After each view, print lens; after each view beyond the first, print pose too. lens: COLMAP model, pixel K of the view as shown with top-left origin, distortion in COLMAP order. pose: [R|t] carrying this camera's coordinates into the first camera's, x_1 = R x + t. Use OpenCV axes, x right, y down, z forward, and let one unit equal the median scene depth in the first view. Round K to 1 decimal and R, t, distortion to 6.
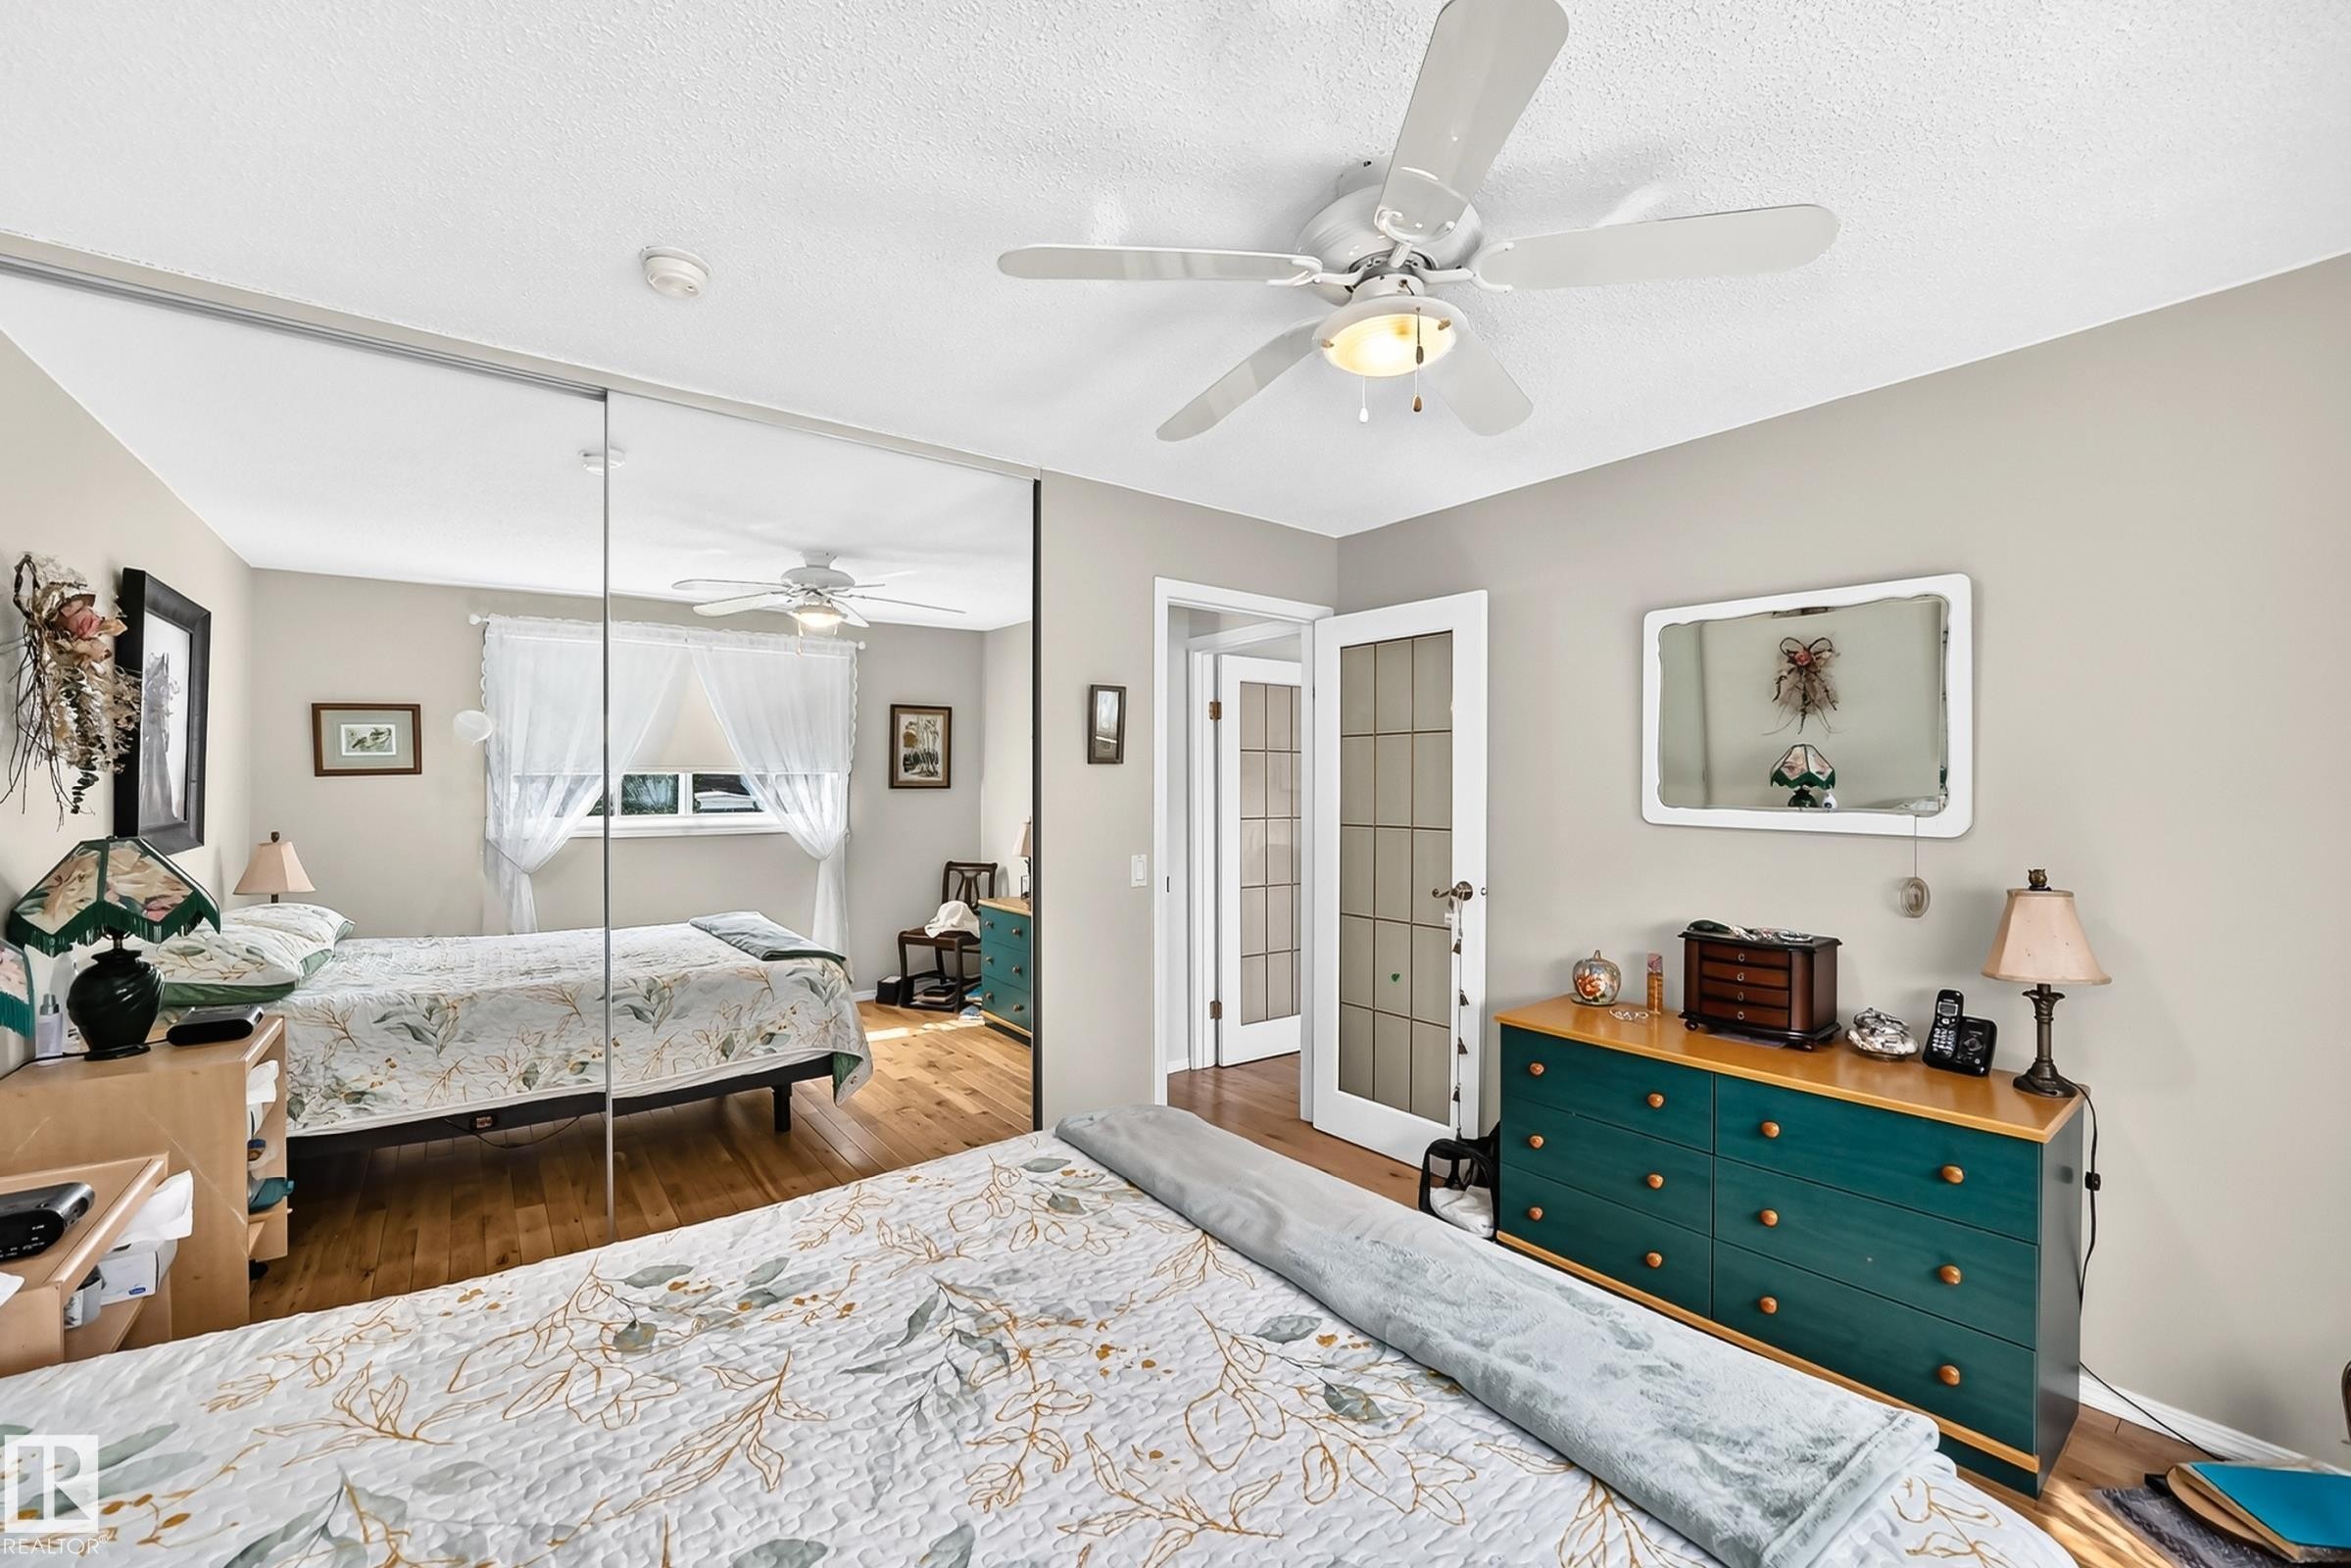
lens RADIAL K [[924.0, 0, 1175.2], [0, 924.0, 818.3], [0, 0, 1]] dist [-0.017007, 0.000170]
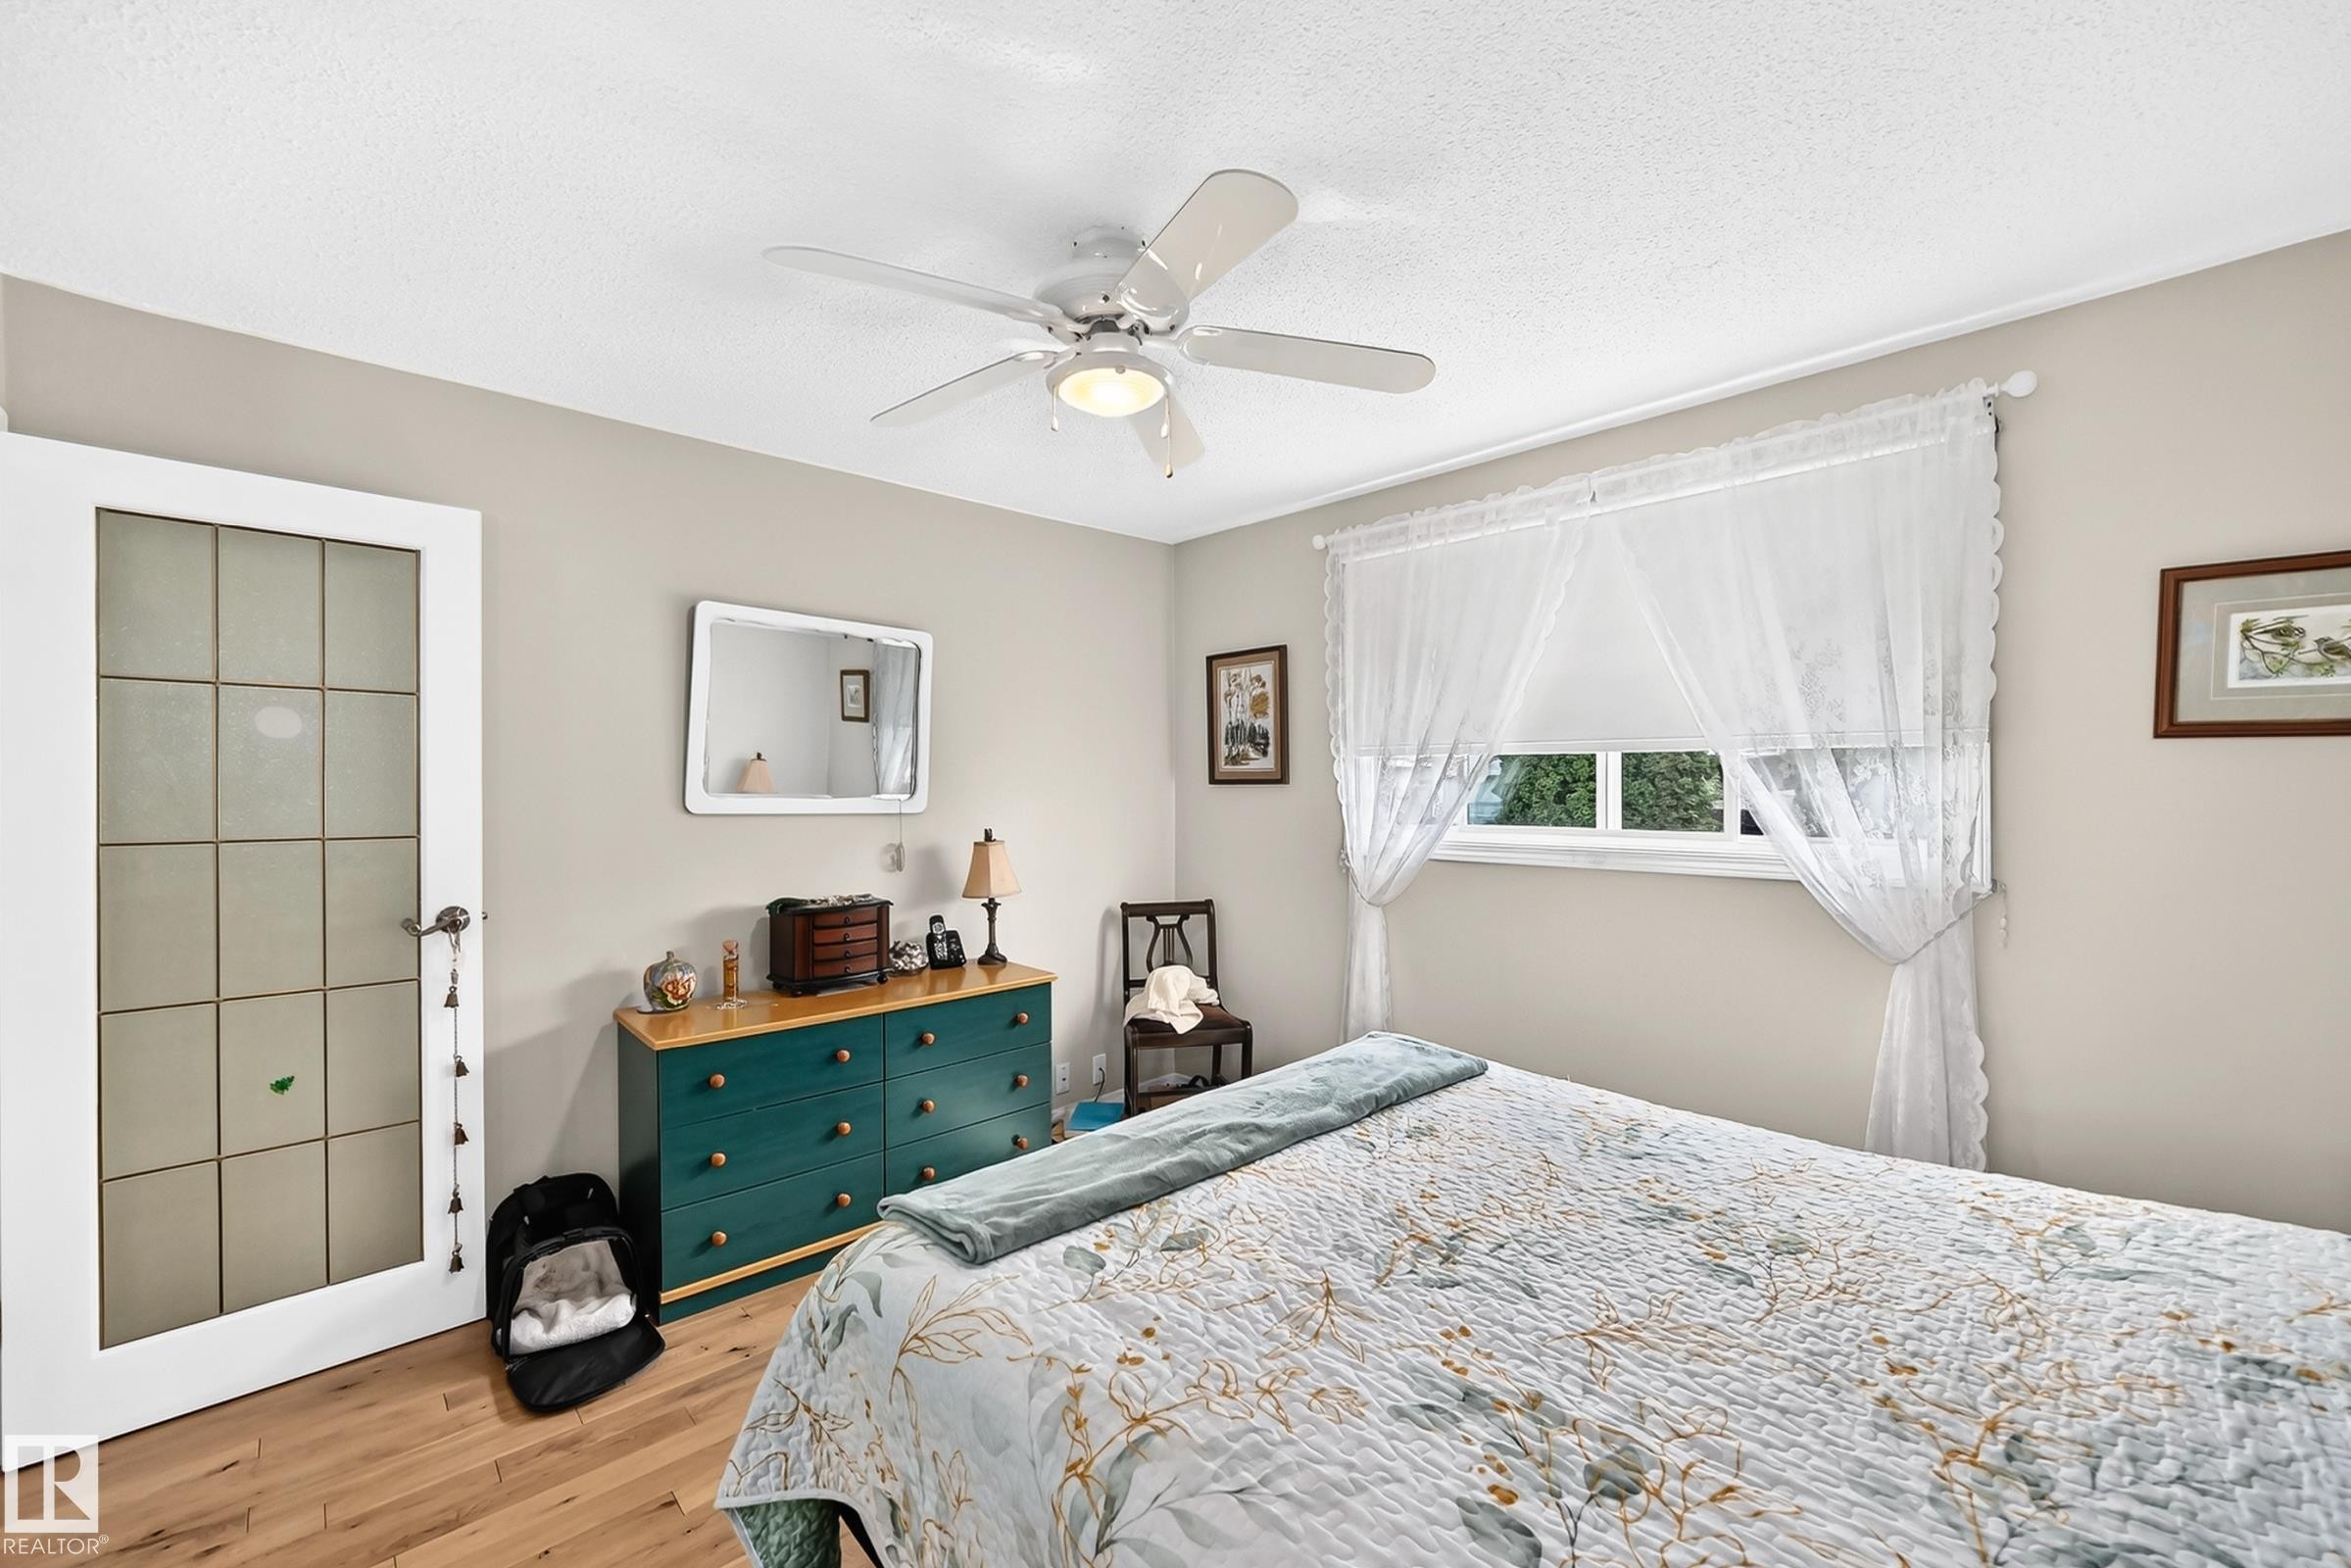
lens RADIAL K [[933.3, 0, 1180.7], [0, 933.3, 795.1], [0, 0, 1]] dist [-0.032578, 0.008742]
pose [[-0.113357, -0.006963, 0.993530, -0.652360], [0.027837, 0.999561, 0.010182, -0.011229], [-0.993164, 0.028811, -0.113114, 0.713924]]
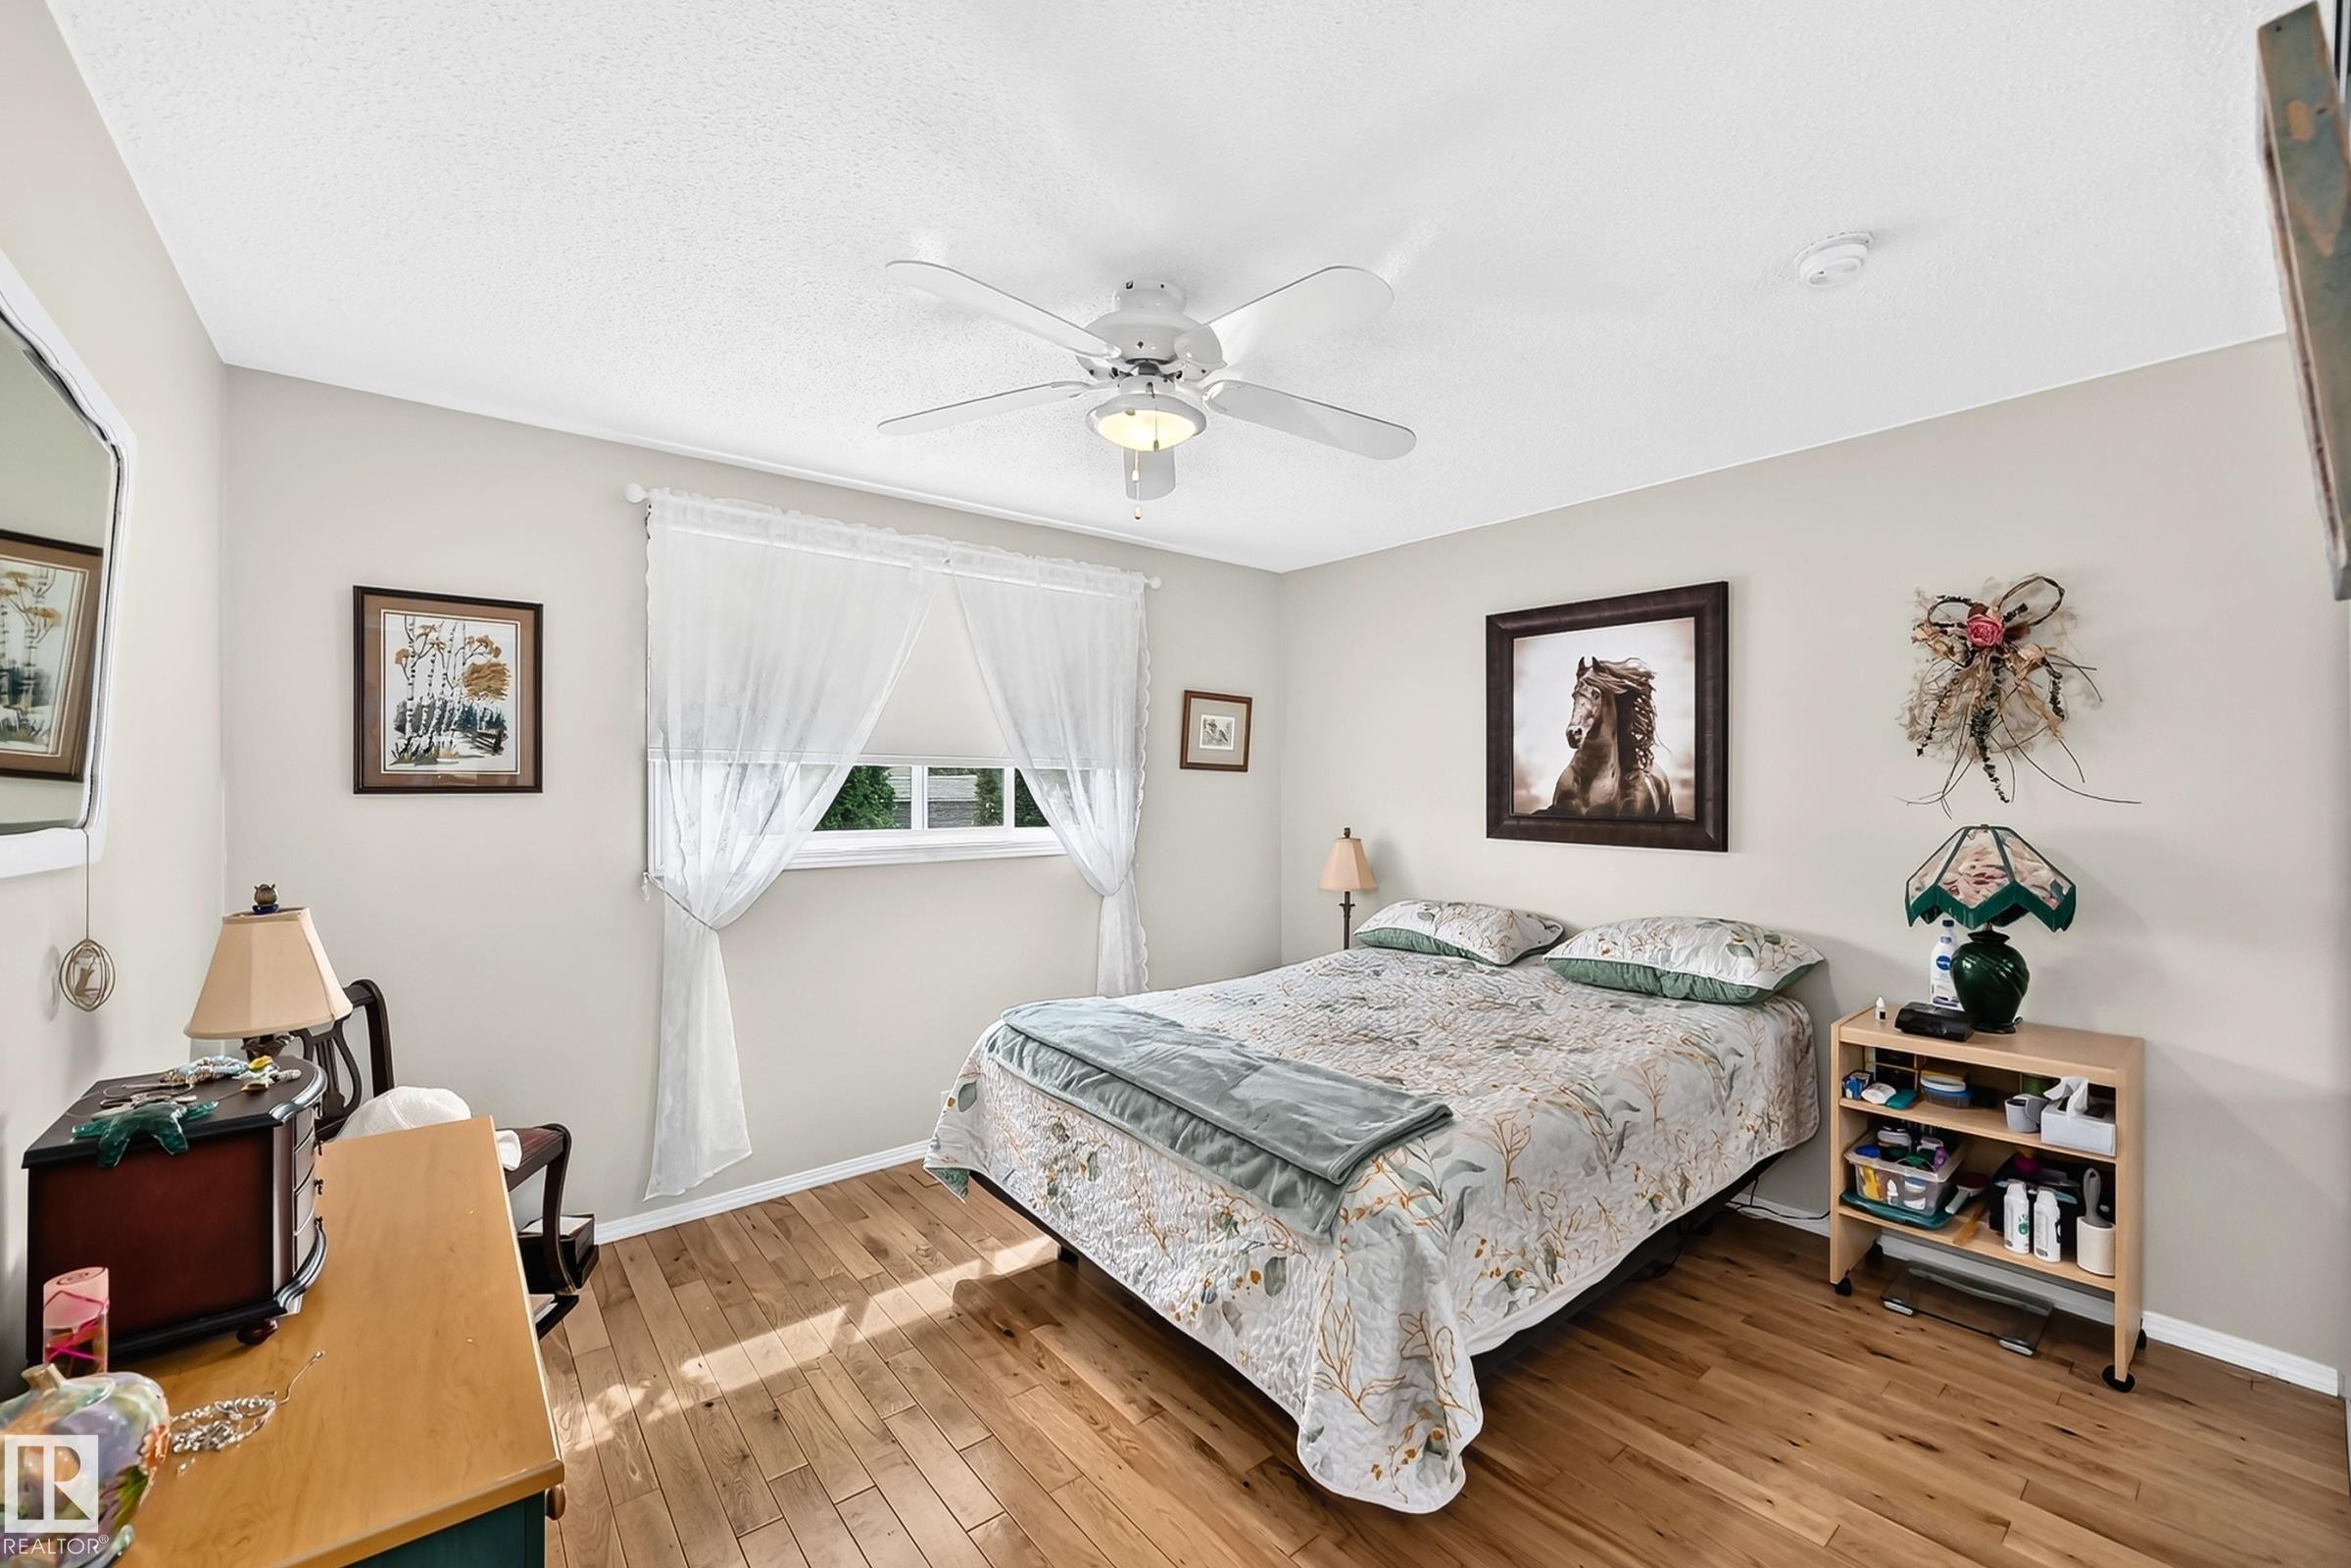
lens RADIAL K [[938.5, 0, 1184.5], [0, 938.5, 796.3], [0, 0, 1]] dist [-0.034490, 0.012385]
pose [[-0.999365, 0.006922, -0.034965, 0.151840], [0.005754, 0.999426, 0.033384, -0.039097], [0.035176, 0.033162, -0.998831, 1.561192]]
